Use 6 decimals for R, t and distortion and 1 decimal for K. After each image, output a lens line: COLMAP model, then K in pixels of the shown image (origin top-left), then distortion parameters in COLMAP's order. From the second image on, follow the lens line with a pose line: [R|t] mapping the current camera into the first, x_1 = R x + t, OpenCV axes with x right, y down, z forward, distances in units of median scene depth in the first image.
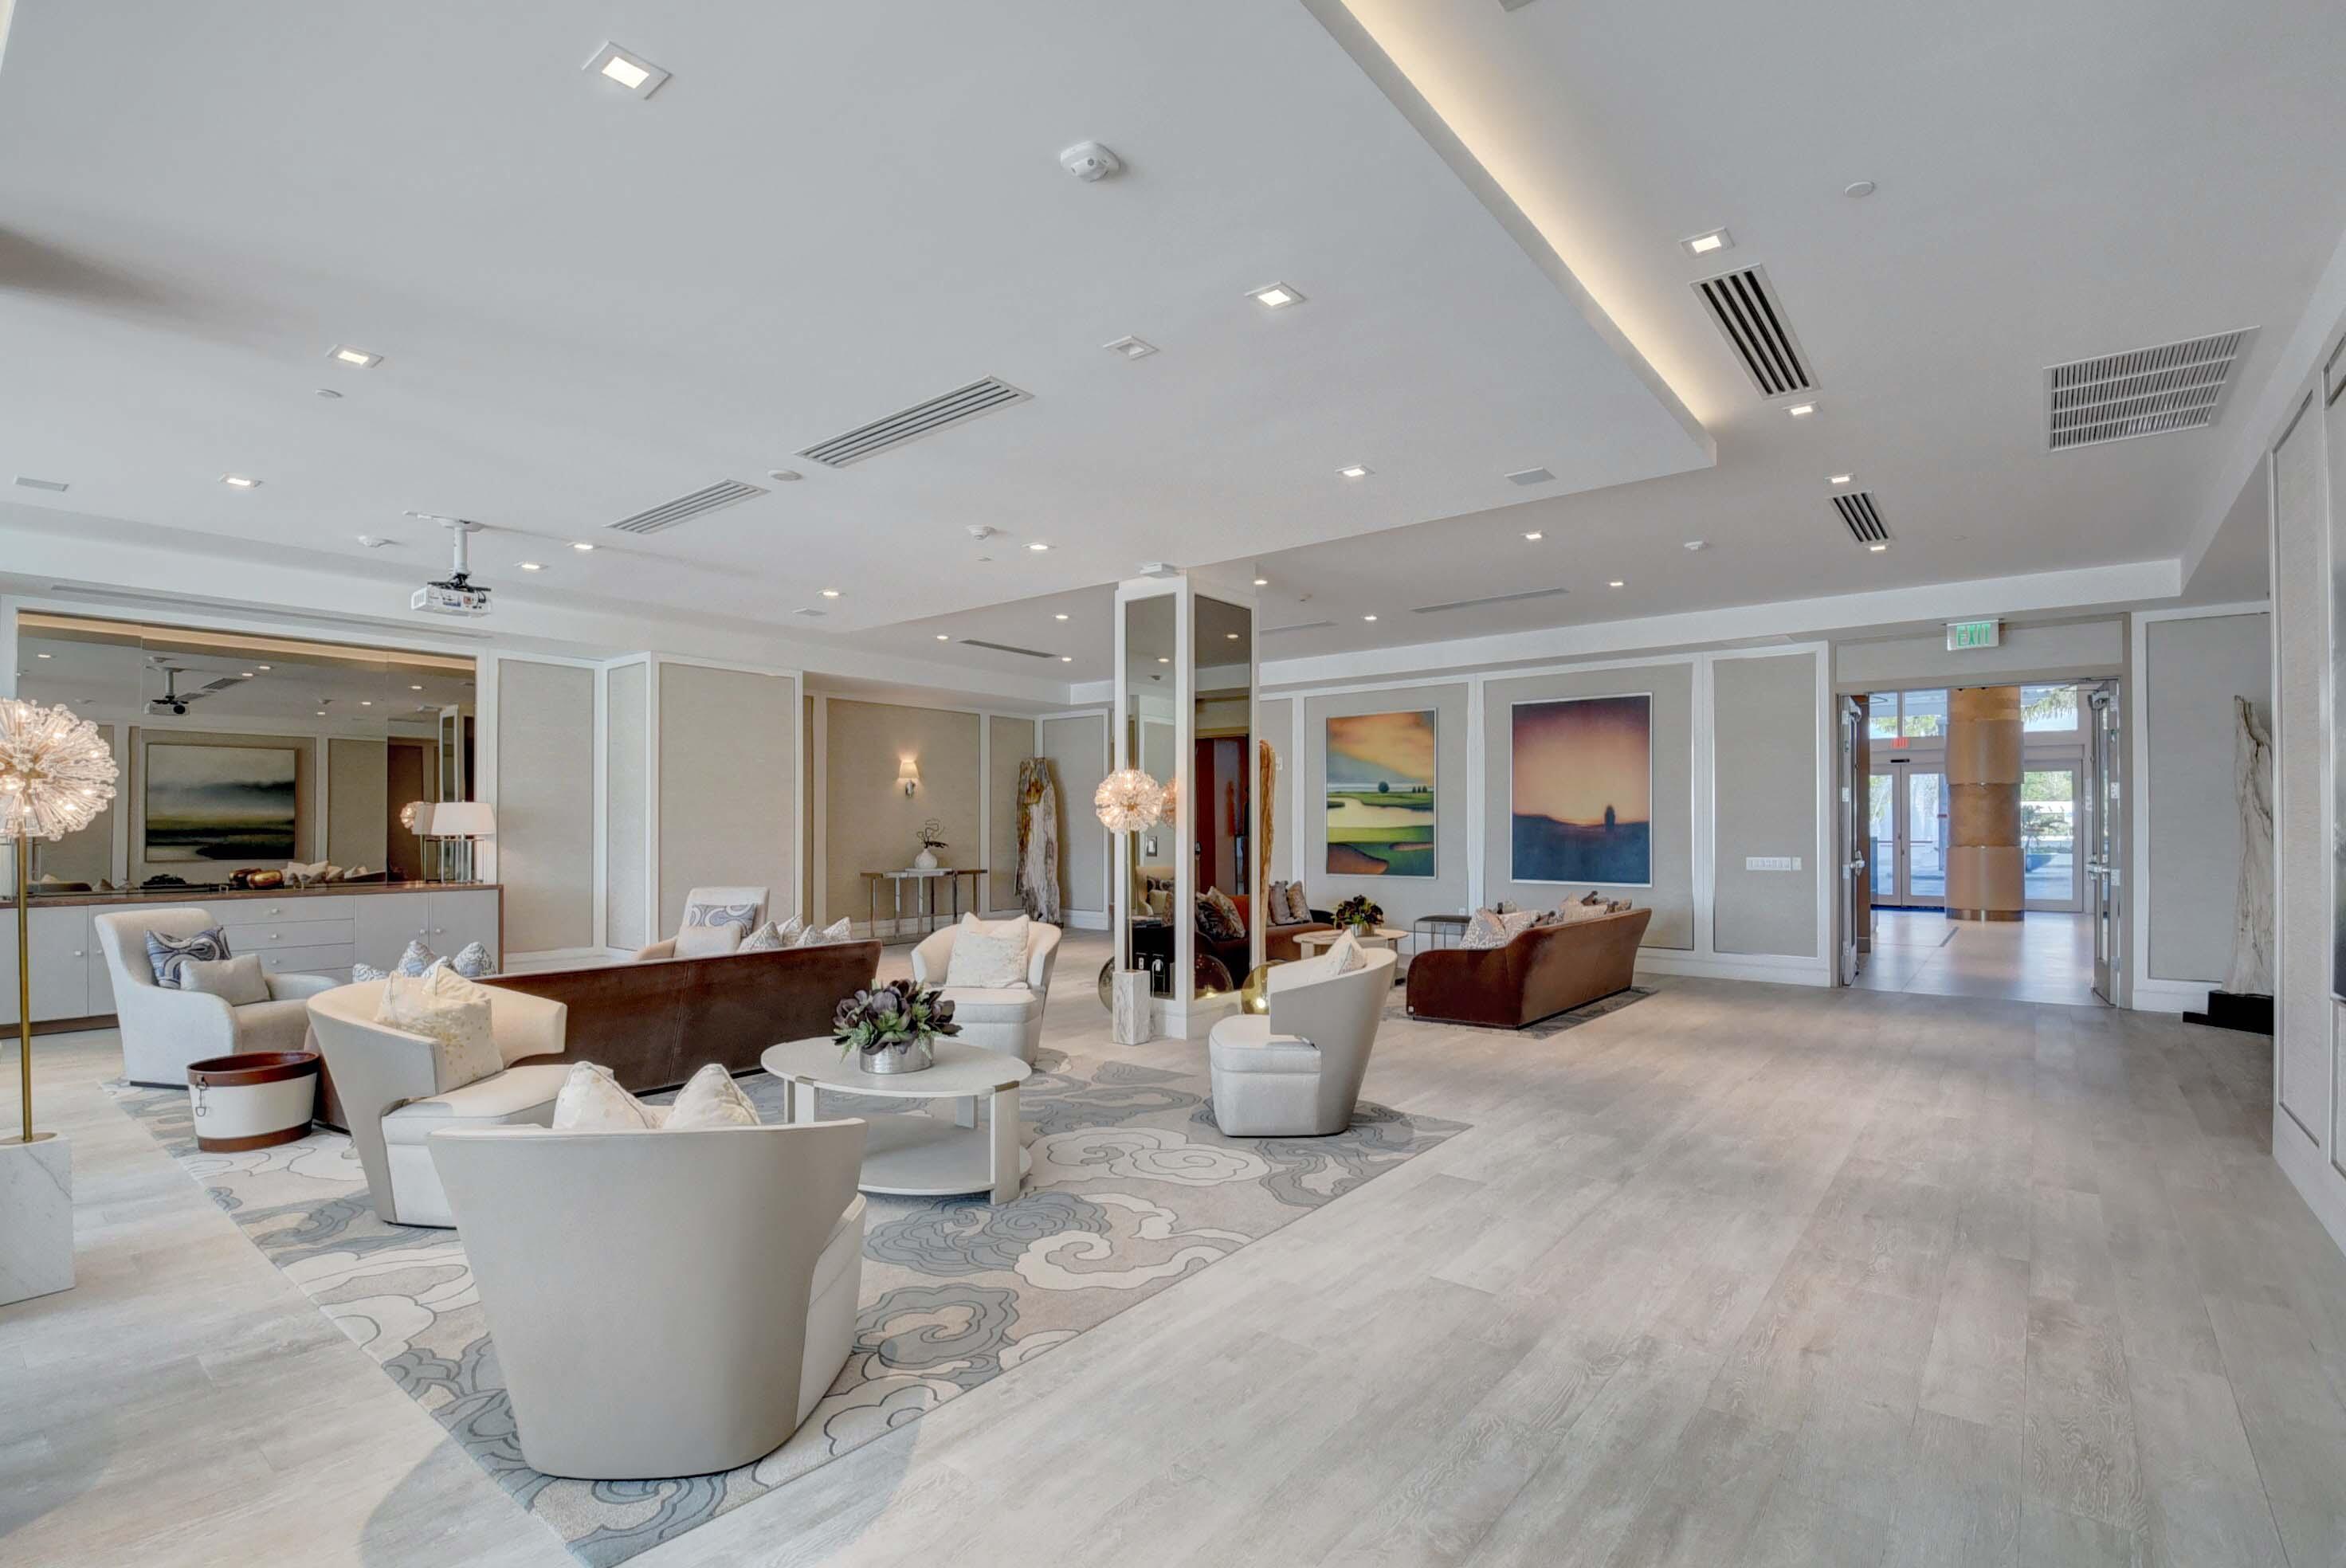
lens RADIAL K [[1088.9, 0, 1176.5], [0, 1088.9, 821.4], [0, 0, 1]] dist [-0.000410, -0.000237]
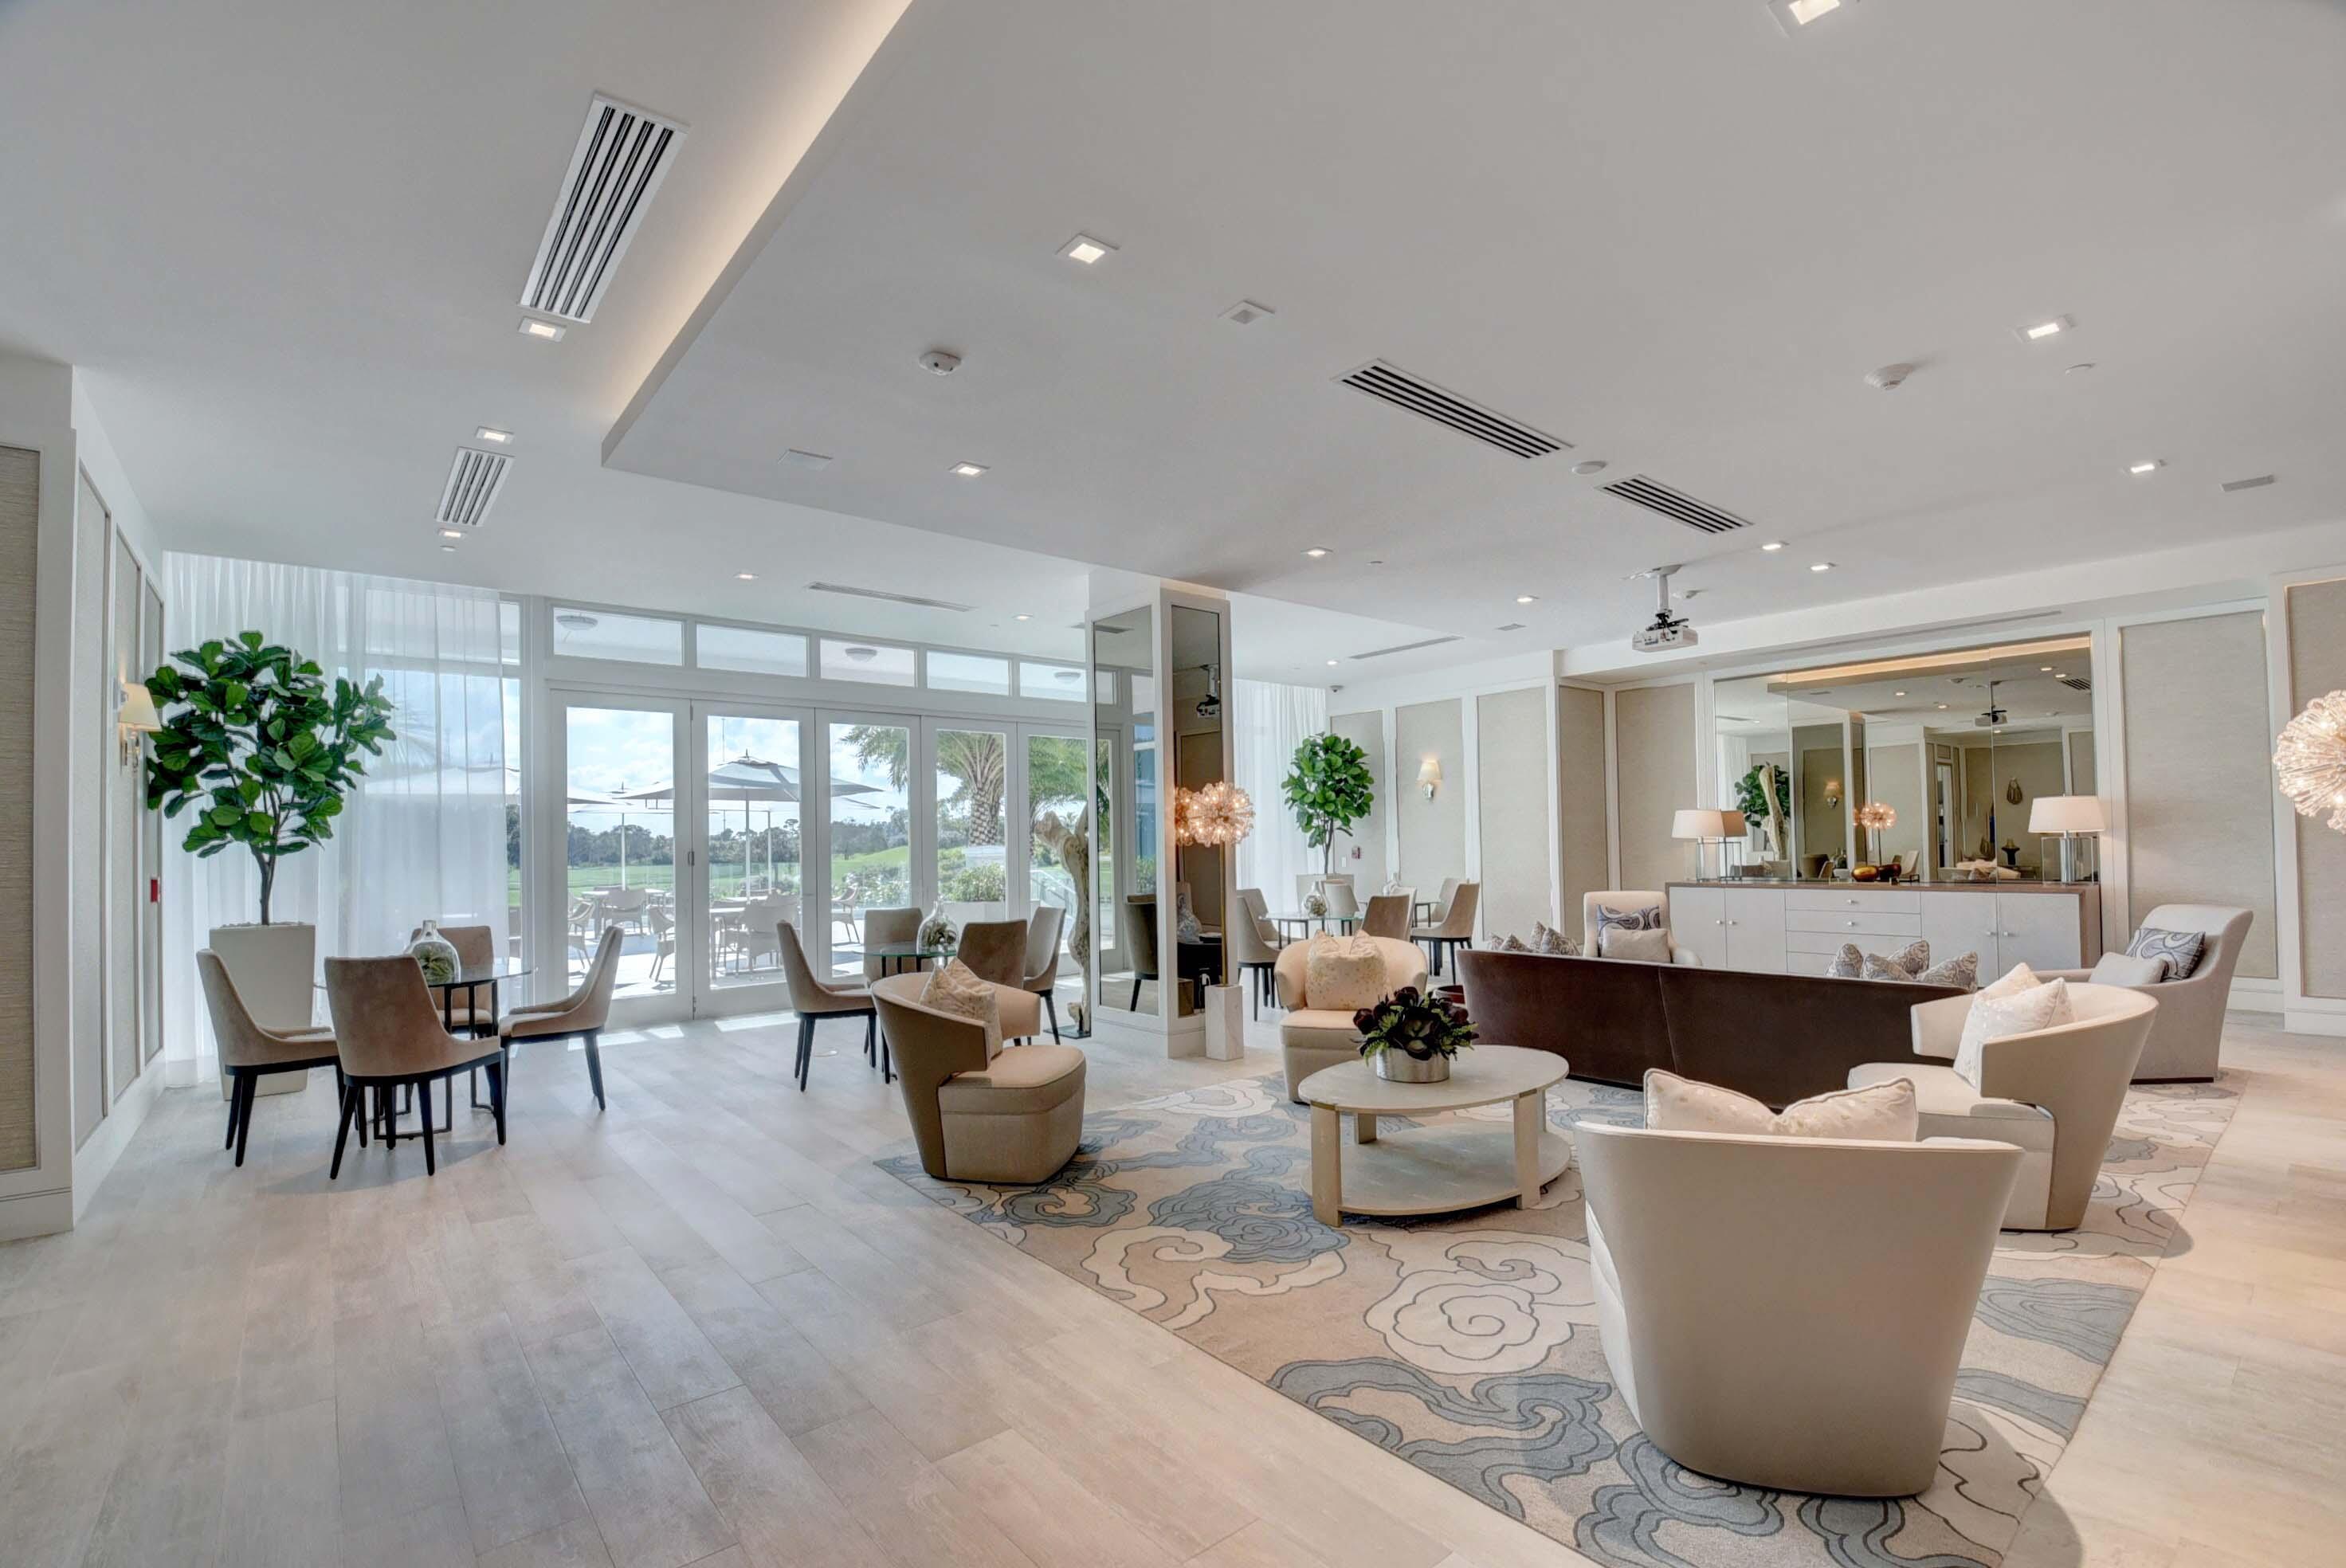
lens RADIAL K [[1029.9, 0, 1180.9], [0, 1029.9, 834.0], [0, 0, 1]] dist [-0.001377, -0.000148]
pose [[-0.195038, -0.000385, -0.980796, 0.796076], [0.024647, 0.999682, -0.005294, -0.000025], [0.980486, -0.025206, -0.194967, 1.084785]]
